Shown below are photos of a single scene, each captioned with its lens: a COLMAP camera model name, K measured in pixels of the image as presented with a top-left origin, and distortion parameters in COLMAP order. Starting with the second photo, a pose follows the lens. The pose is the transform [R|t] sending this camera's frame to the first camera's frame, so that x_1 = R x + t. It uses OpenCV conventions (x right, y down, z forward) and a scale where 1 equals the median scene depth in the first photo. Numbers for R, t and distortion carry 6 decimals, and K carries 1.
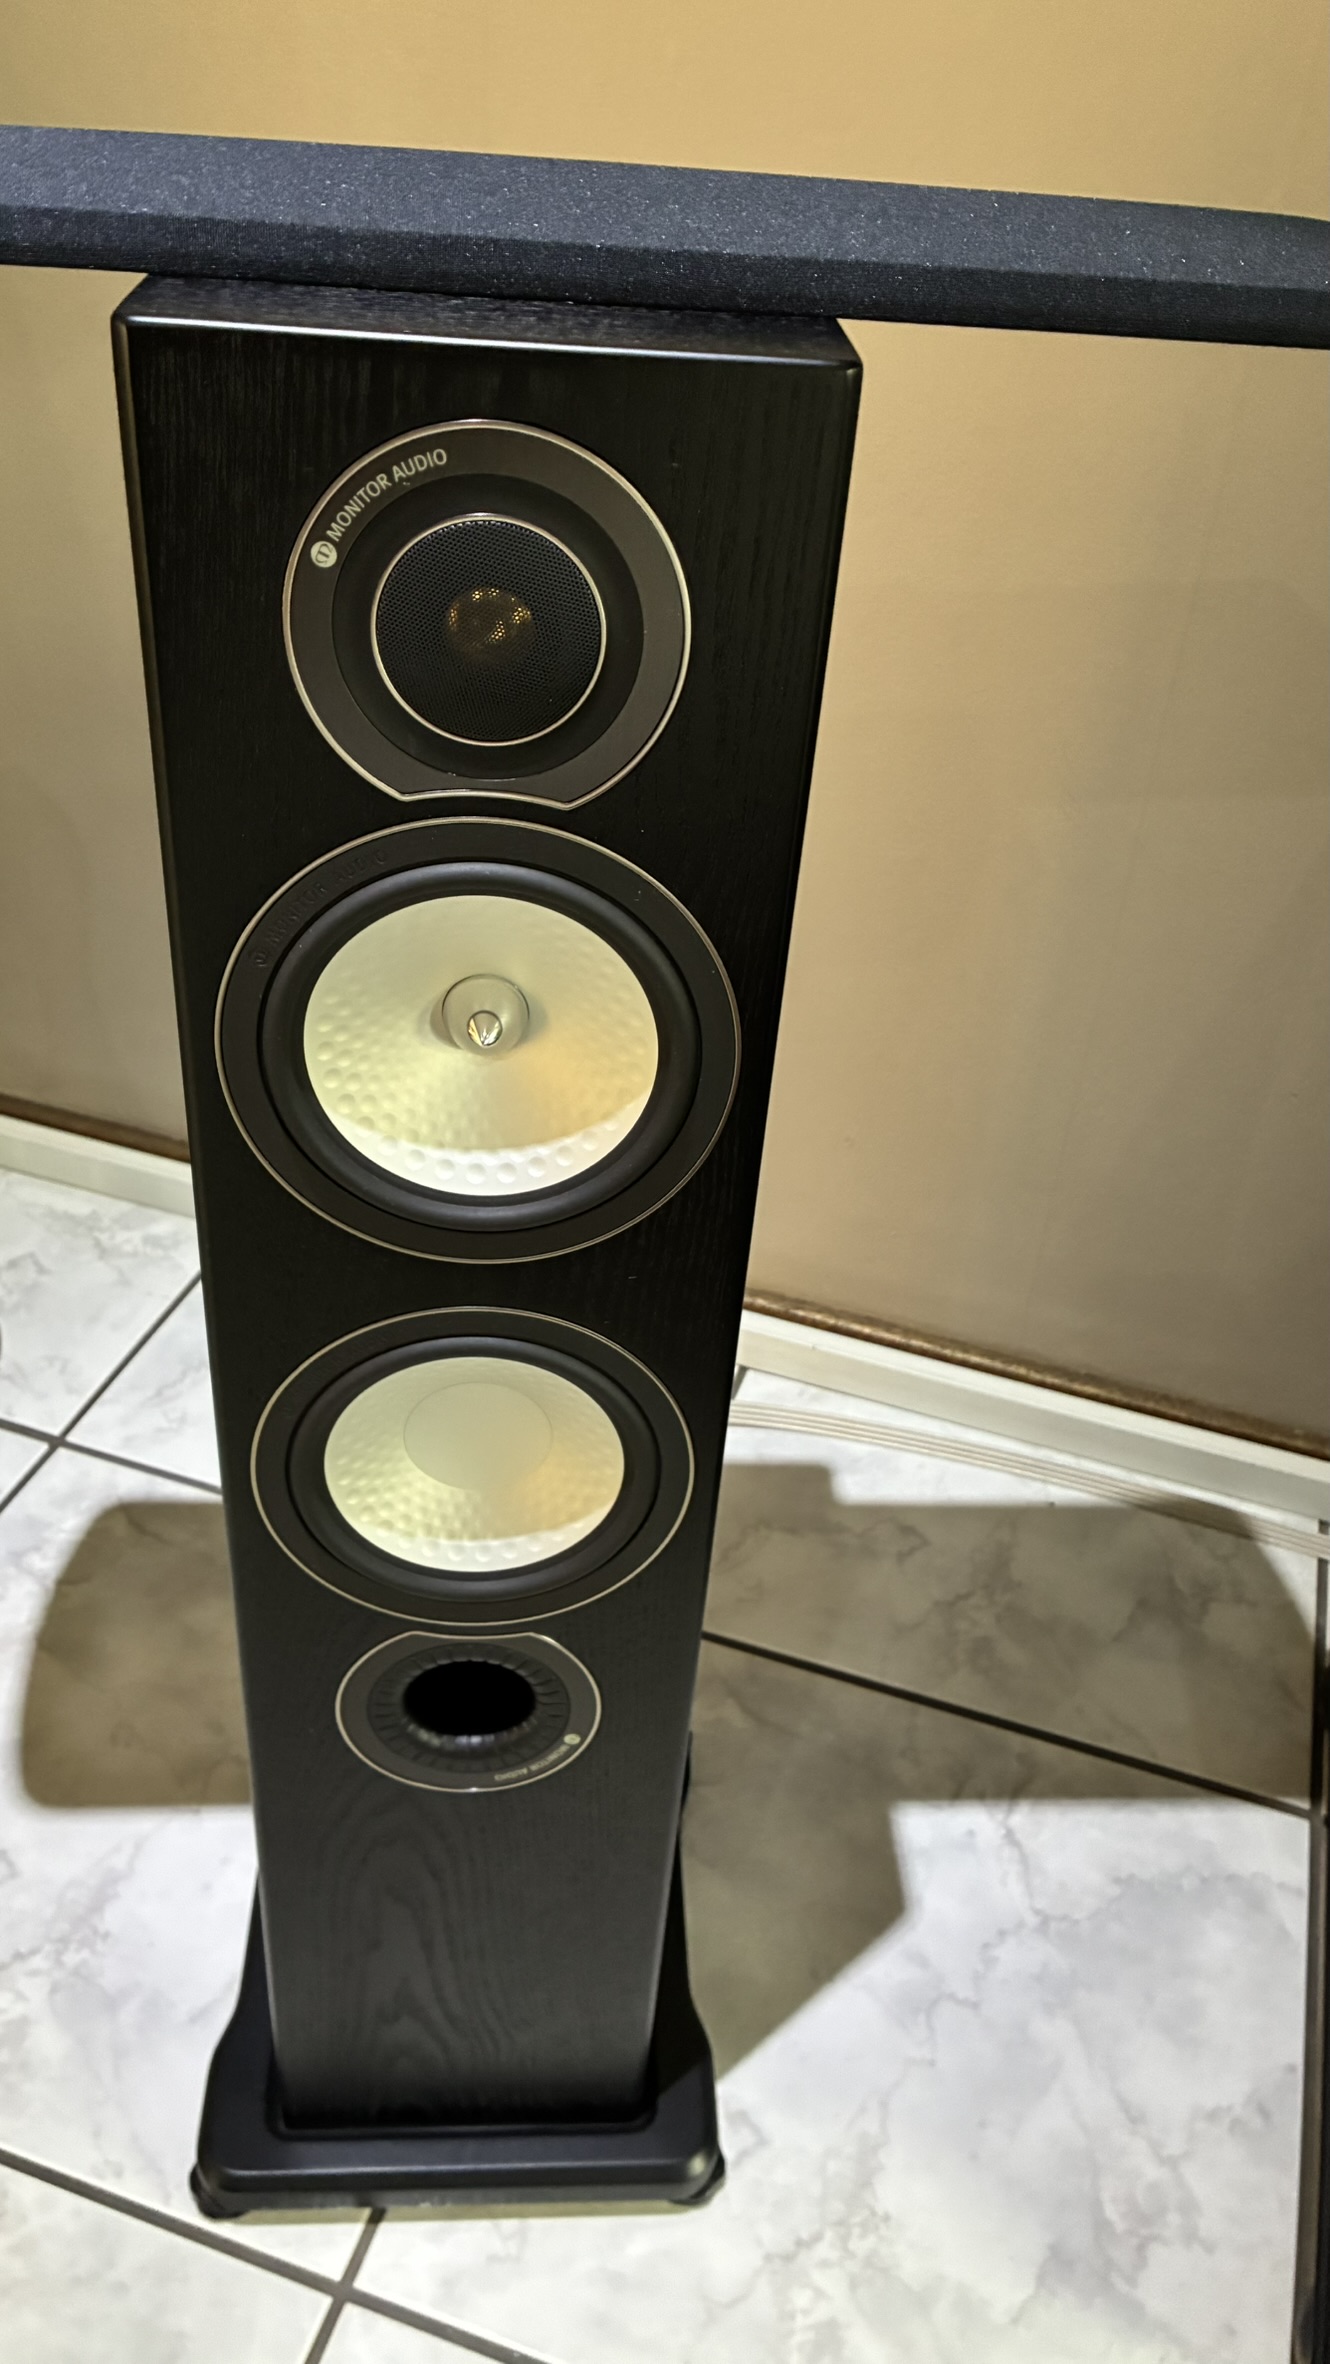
lens RADIAL K [[1796.8, 0, 665.0], [0, 1796.8, 1182.0], [0, 0, 1]] dist [0.037775, -0.057473]
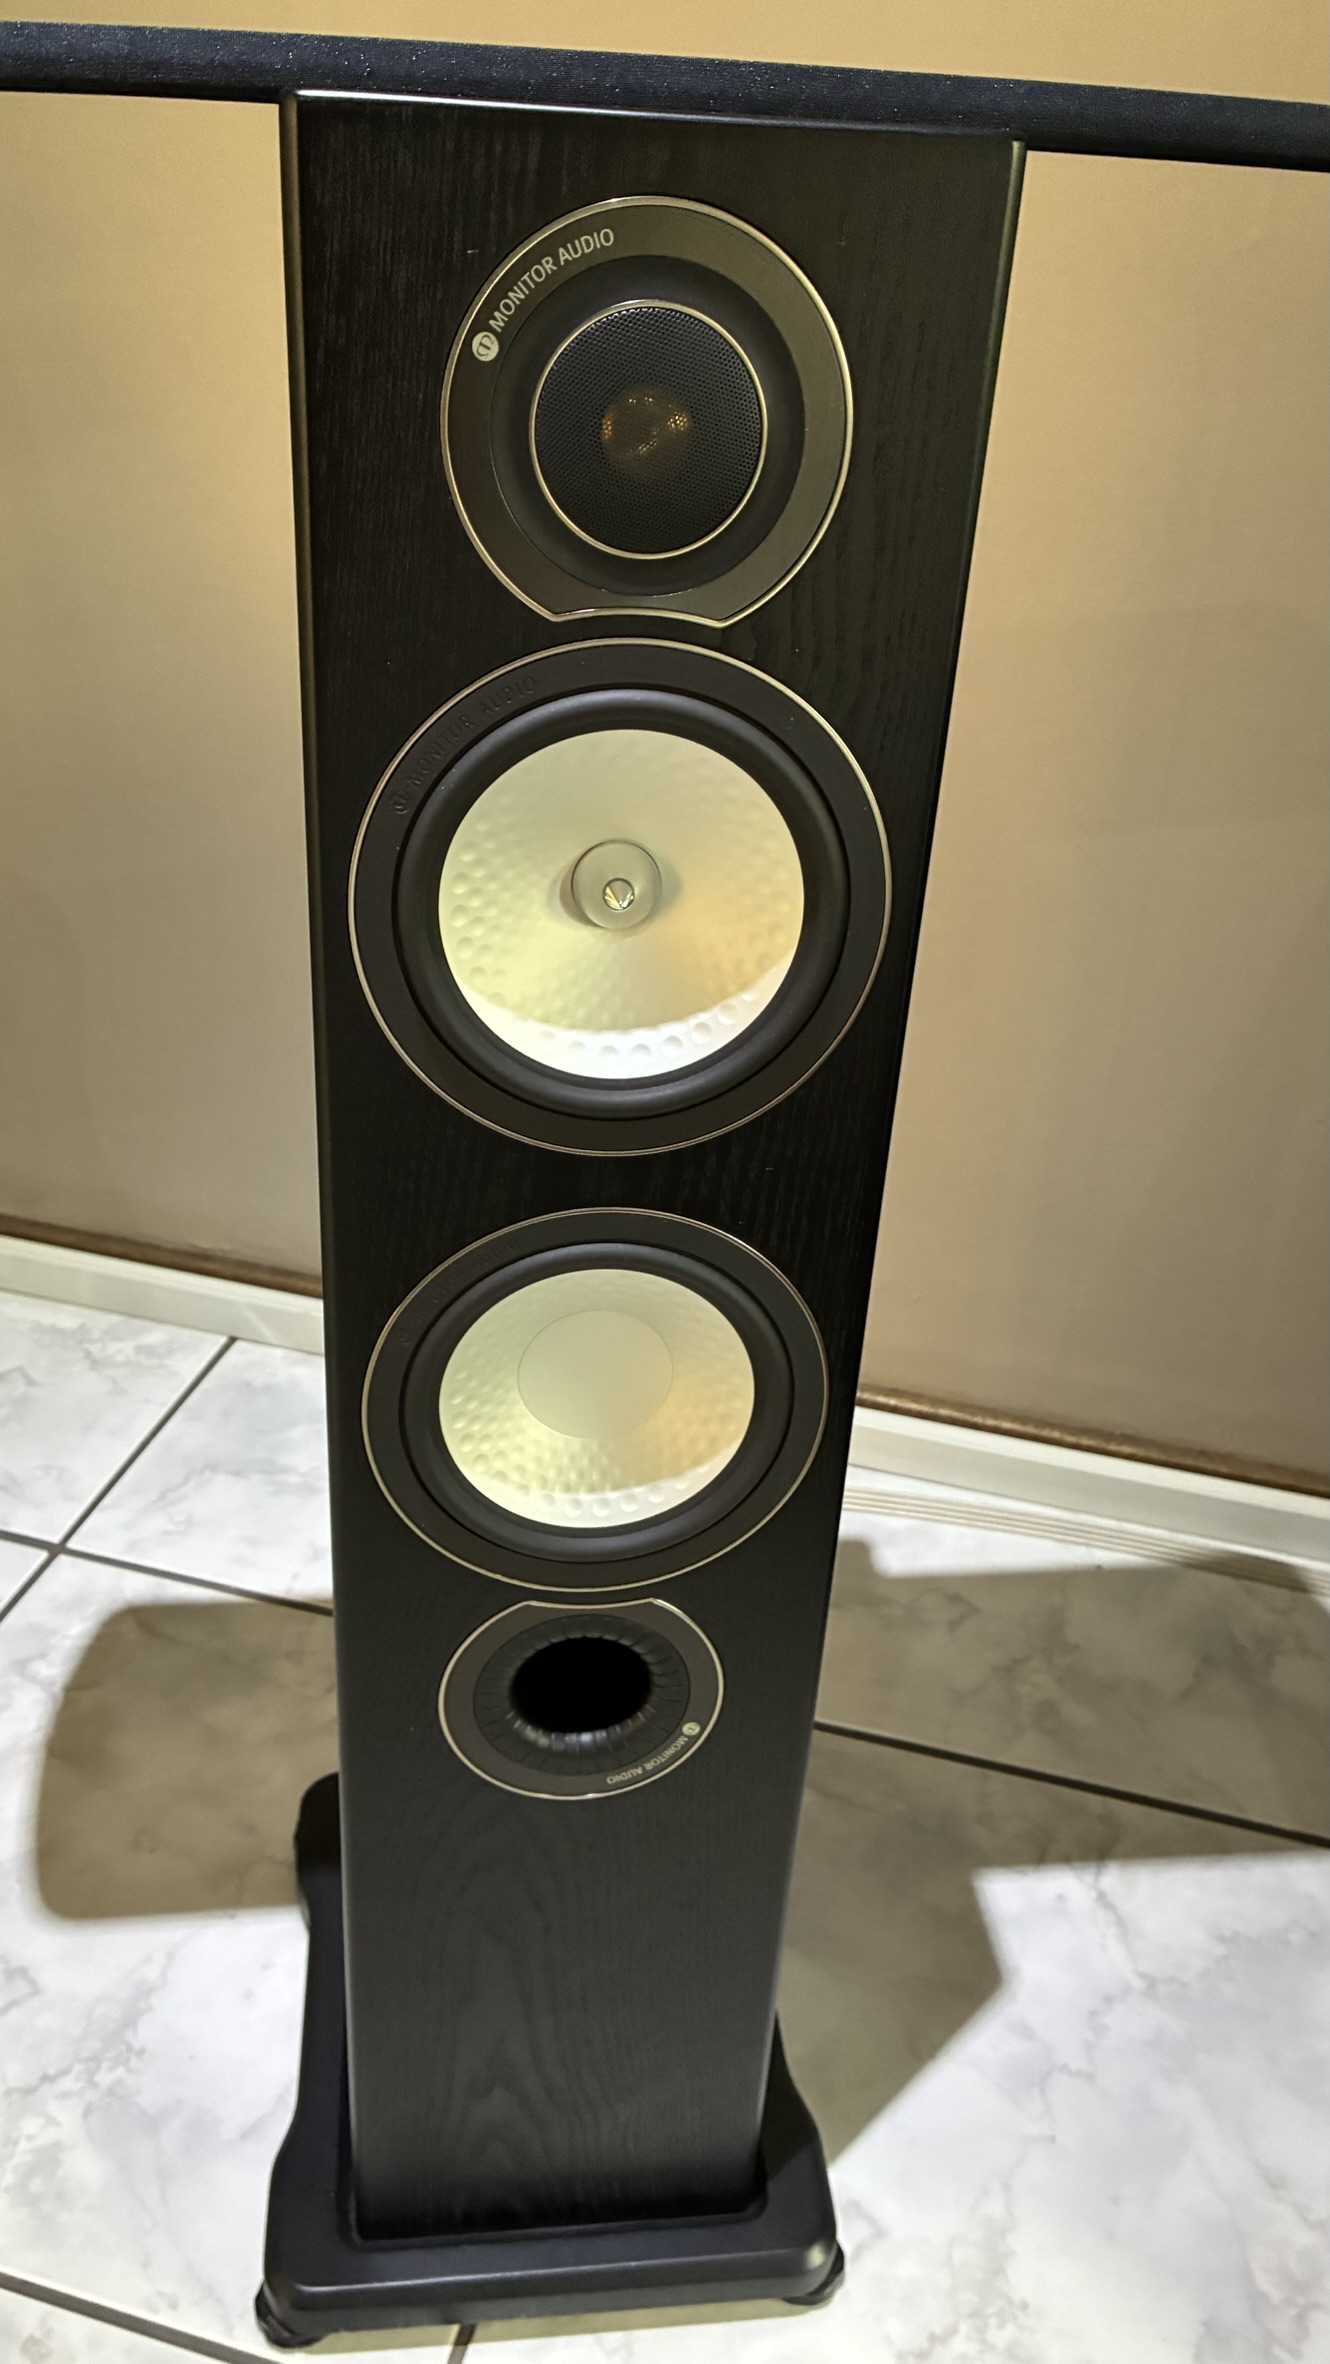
lens RADIAL K [[1794.5, 0, 658.9], [0, 1794.5, 1176.8], [0, 0, 1]] dist [0.059748, -0.096148]
pose [[0.998394, -0.040259, 0.039857, -0.070882], [0.044626, 0.992301, -0.115534, 0.101199], [-0.034899, 0.117127, 0.992504, 0.034807]]
